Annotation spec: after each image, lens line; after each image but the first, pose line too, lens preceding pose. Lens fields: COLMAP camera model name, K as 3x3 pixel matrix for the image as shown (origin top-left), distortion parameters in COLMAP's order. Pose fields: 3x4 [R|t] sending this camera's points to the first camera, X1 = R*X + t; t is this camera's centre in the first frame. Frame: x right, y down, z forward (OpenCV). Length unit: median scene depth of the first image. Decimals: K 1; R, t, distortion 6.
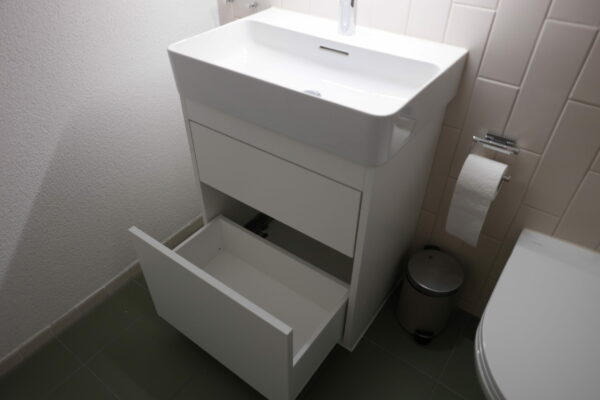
lens RADIAL K [[416.7, 0, 300.0], [0, 416.7, 198.1], [0, 0, 1]] dist [-0.013429, 0.007399]
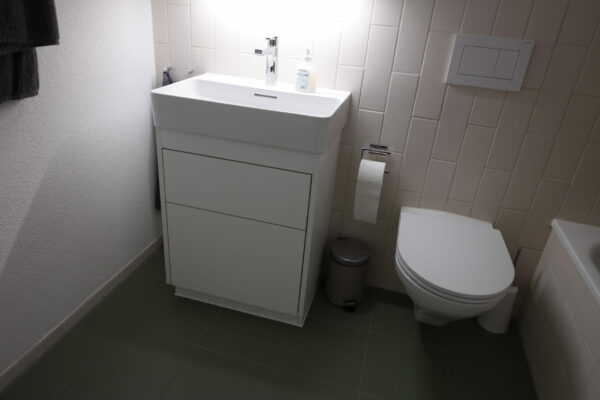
lens RADIAL K [[416.7, 0, 299.7], [0, 416.7, 199.8], [0, 0, 1]] dist [-0.013429, 0.007399]
pose [[0.931767, -0.091720, 0.351281, -0.346707], [0.165846, 0.968241, -0.187095, 0.282789], [-0.322964, 0.232588, 0.917386, -0.280816]]
